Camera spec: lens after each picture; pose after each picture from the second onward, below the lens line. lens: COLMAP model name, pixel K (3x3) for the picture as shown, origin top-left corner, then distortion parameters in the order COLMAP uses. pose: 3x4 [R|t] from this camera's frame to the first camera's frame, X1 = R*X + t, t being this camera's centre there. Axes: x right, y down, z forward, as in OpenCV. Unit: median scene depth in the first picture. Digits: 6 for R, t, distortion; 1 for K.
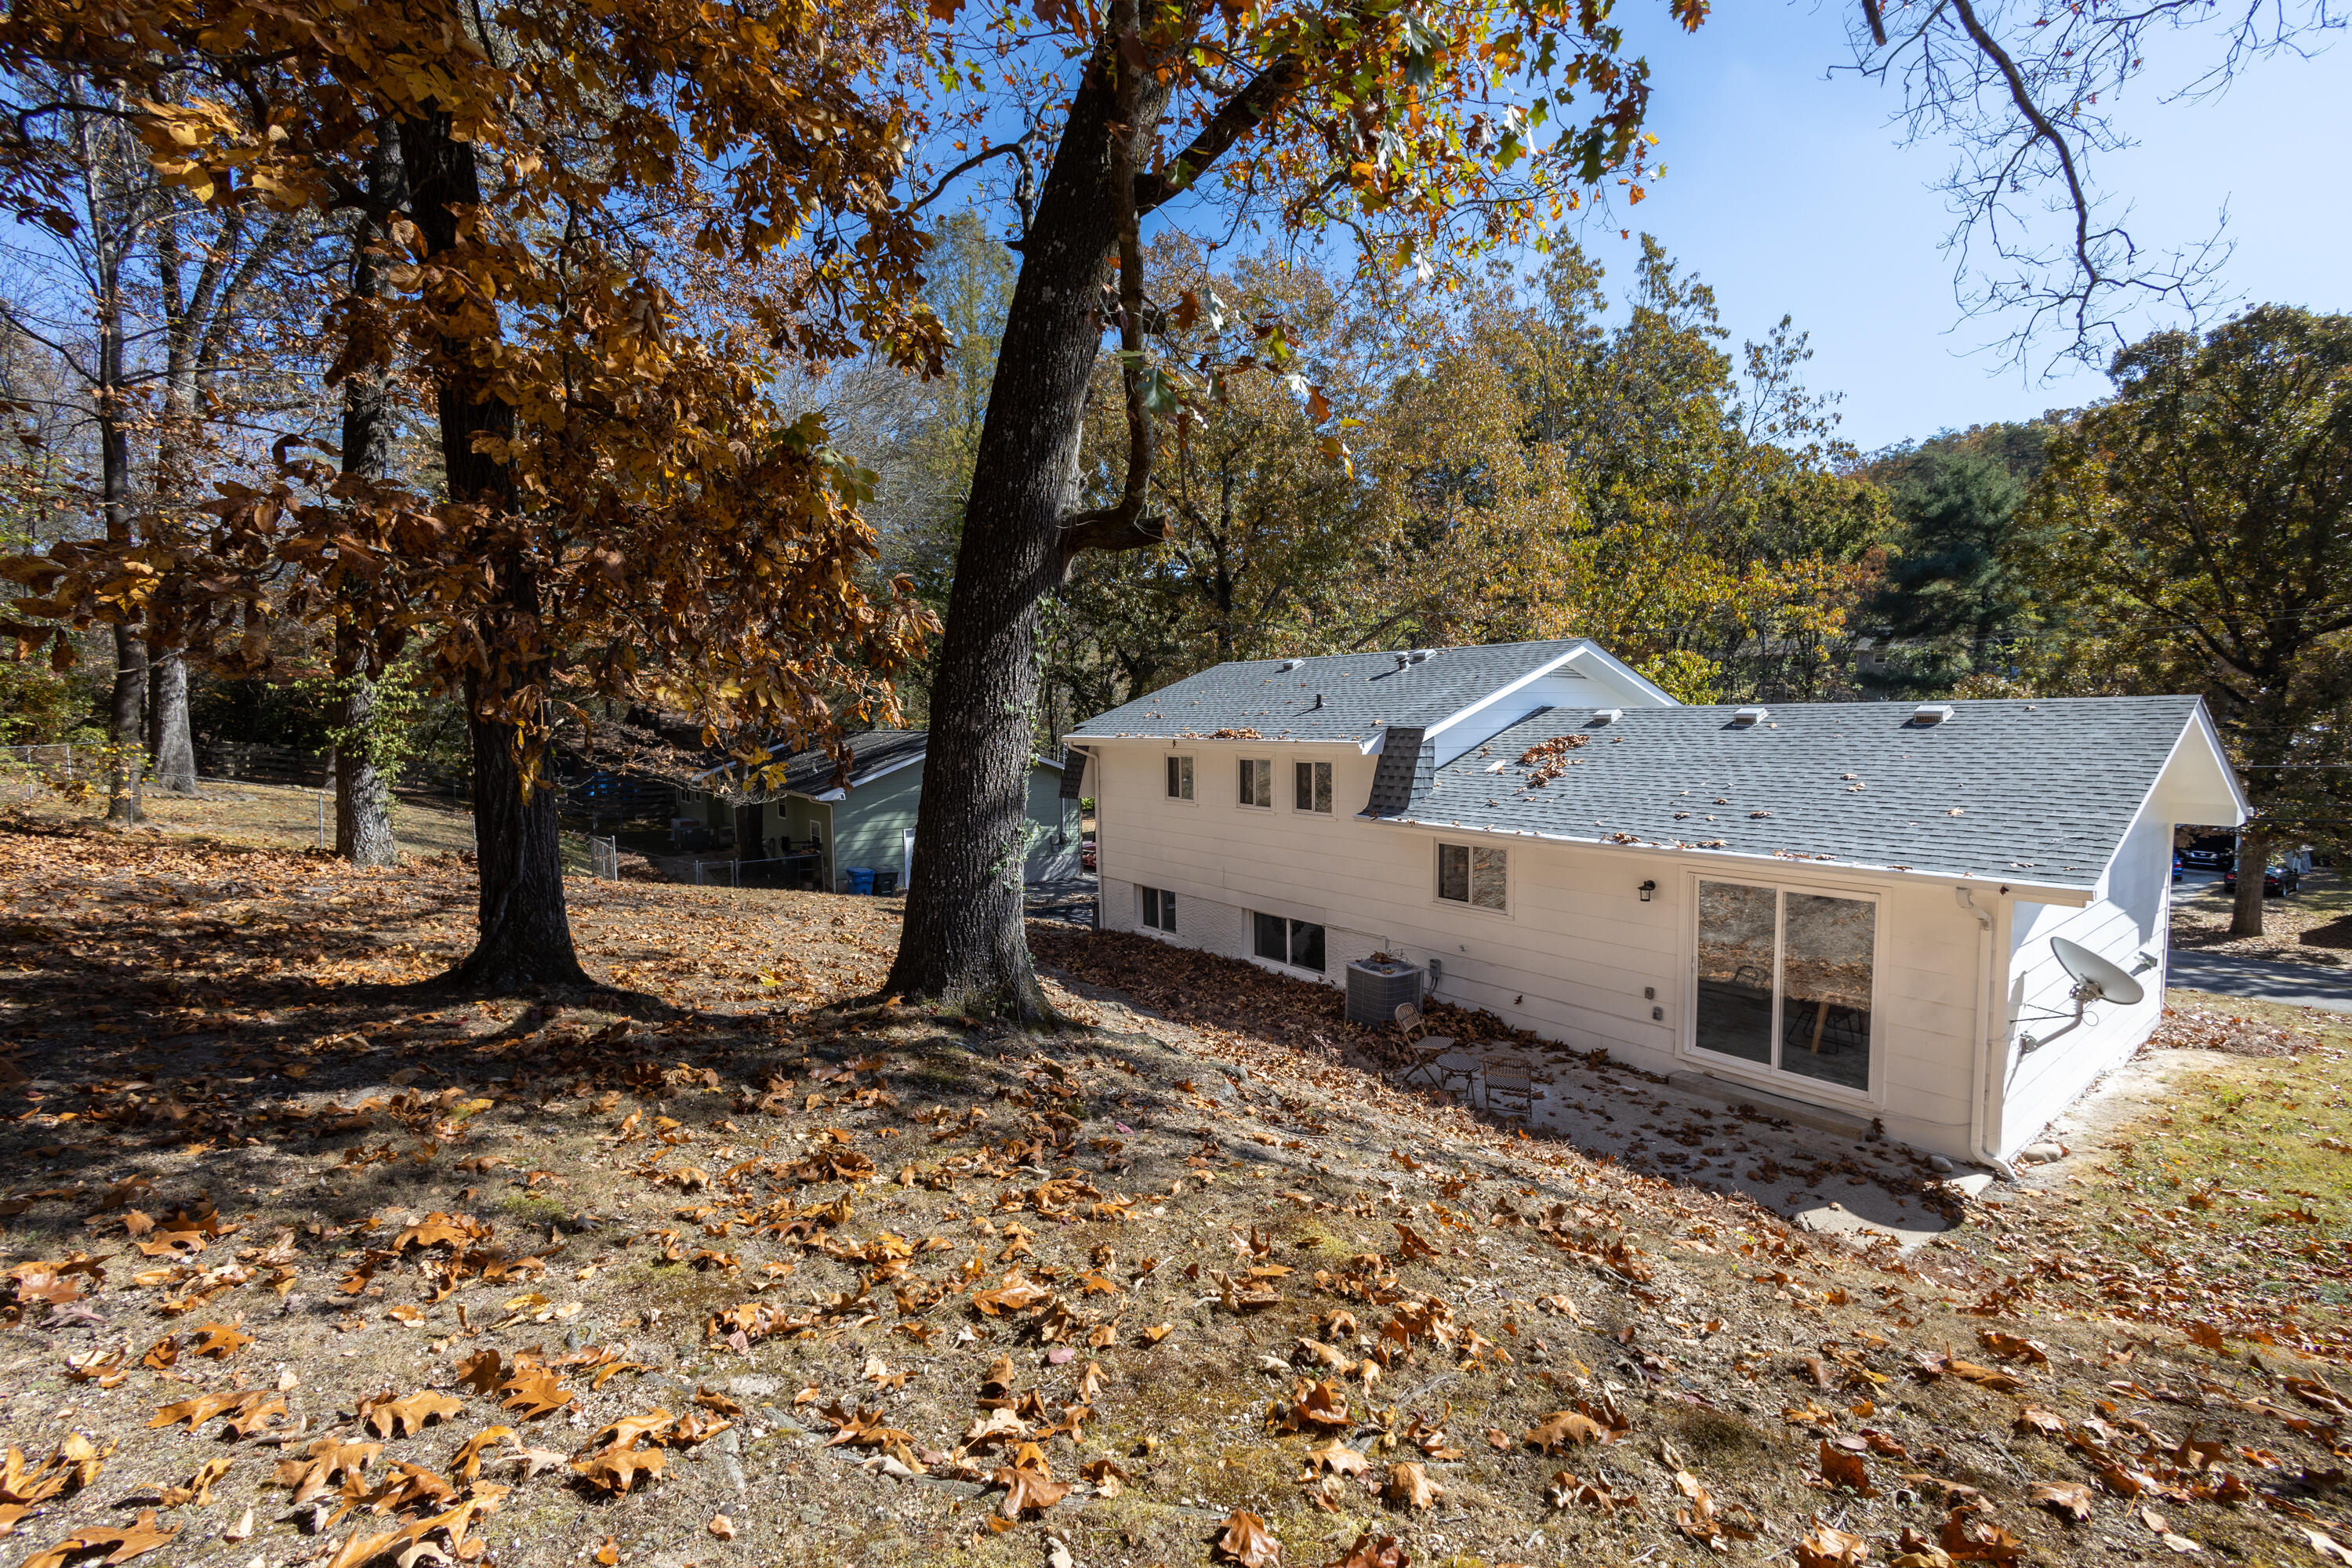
lens RADIAL K [[986.0, 0, 1196.1], [0, 986.0, 784.3], [0, 0, 1]] dist [-0.000477, -0.000148]
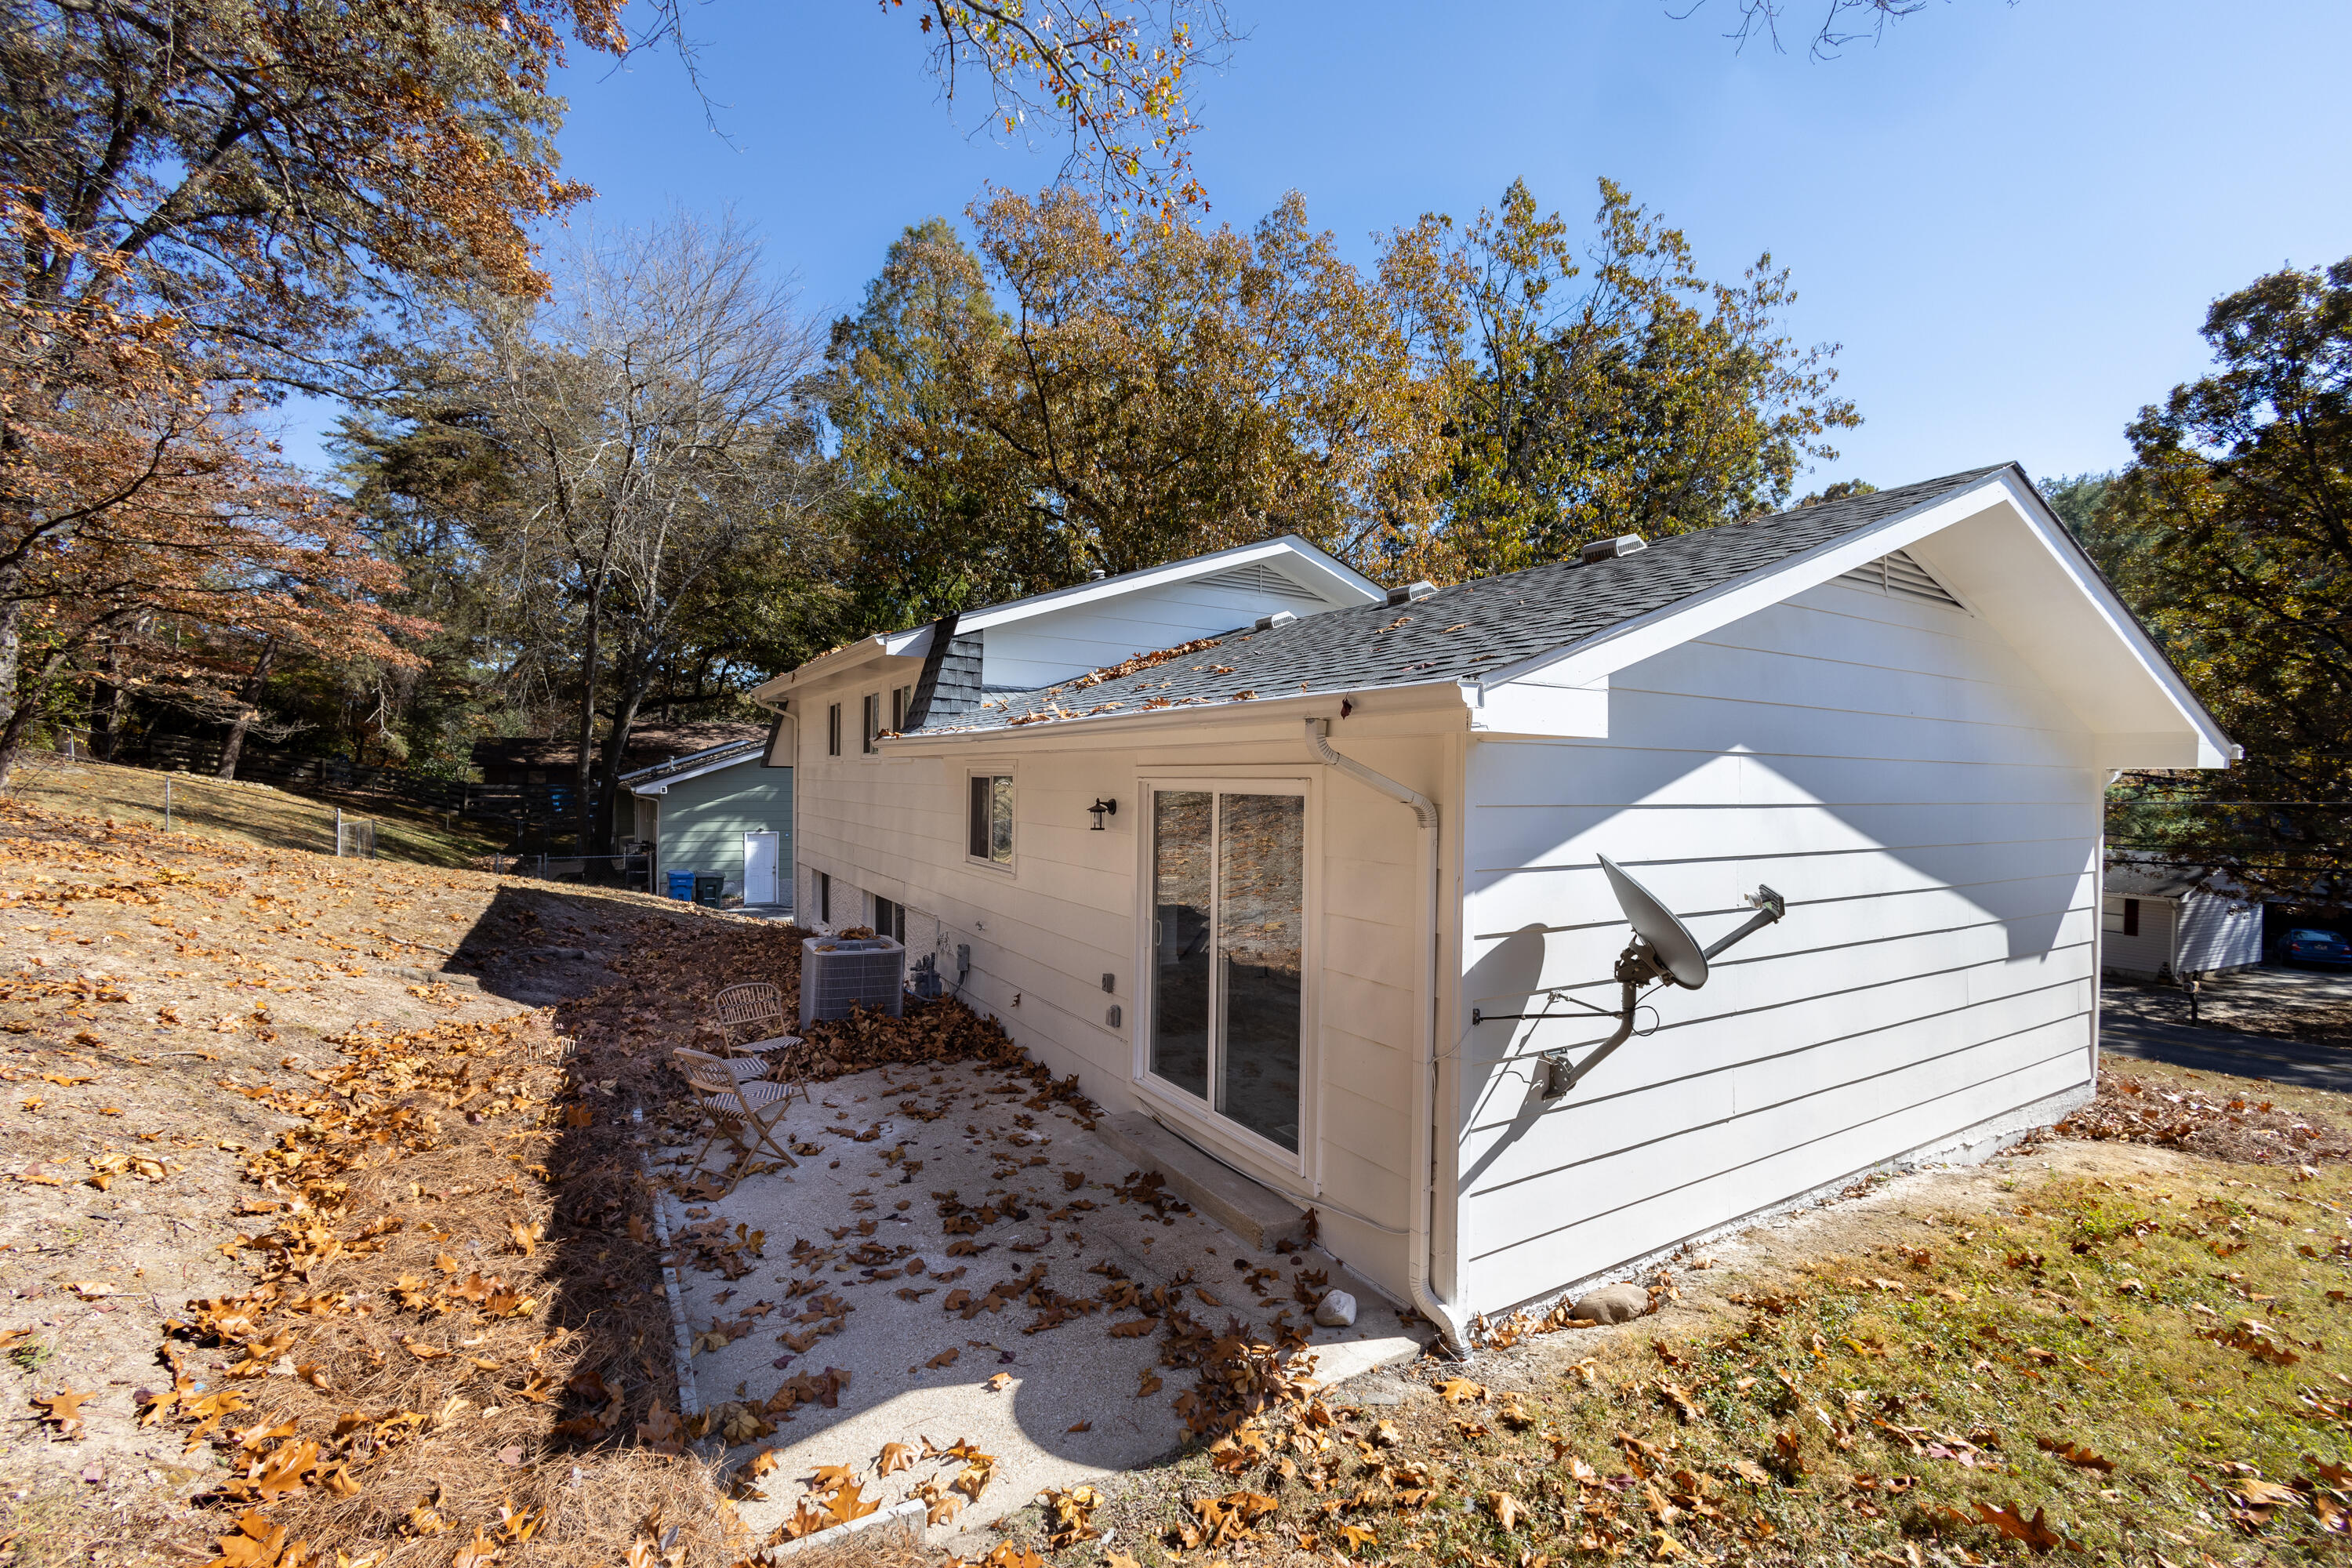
lens RADIAL K [[993.4, 0, 1176.0], [0, 993.4, 784.0], [0, 0, 1]] dist [-0.001921, 0.000035]
pose [[0.994006, 0.028960, -0.105416, 0.494273], [-0.035399, 0.997586, -0.059734, 0.108204], [0.103432, 0.063107, 0.992633, 0.333279]]
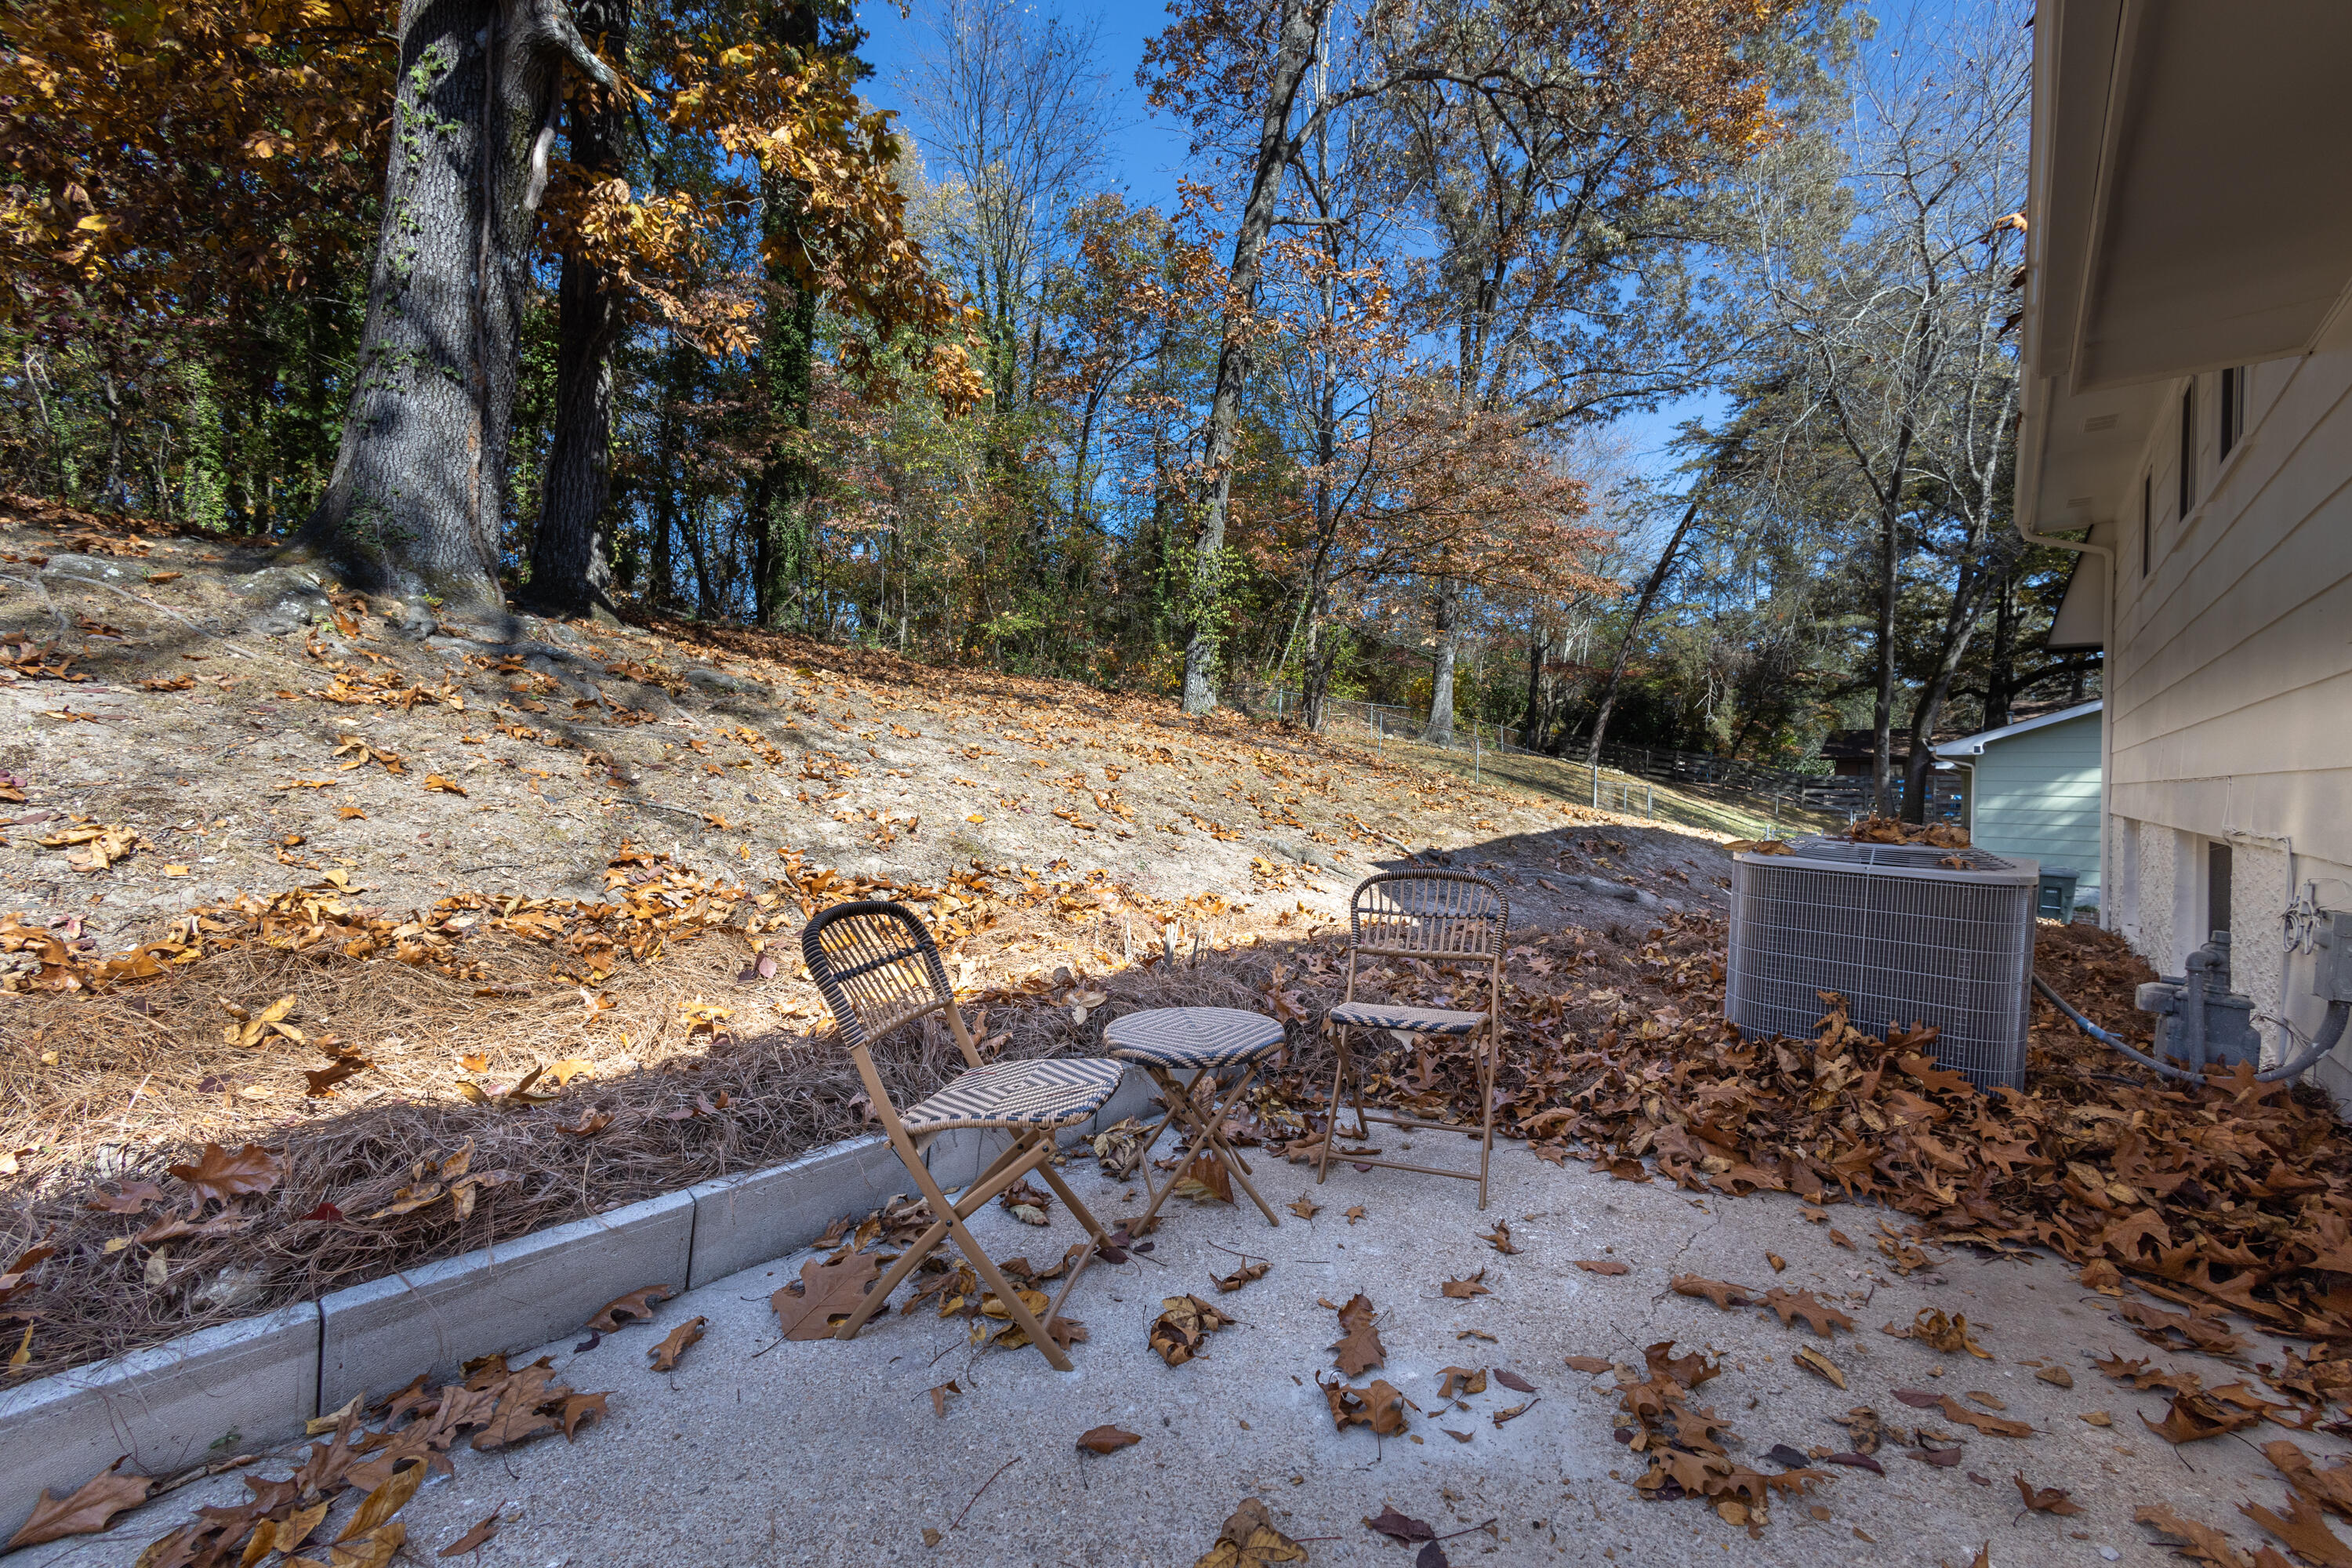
lens RADIAL K [[993.4, 0, 1176.0], [0, 993.4, 784.0], [0, 0, 1]] dist [-0.001921, 0.000035]
pose [[0.220626, 0.022362, -0.975102, 0.421311], [-0.081534, 0.996661, 0.004408, 0.173252], [0.971945, 0.078531, 0.221713, 0.722231]]
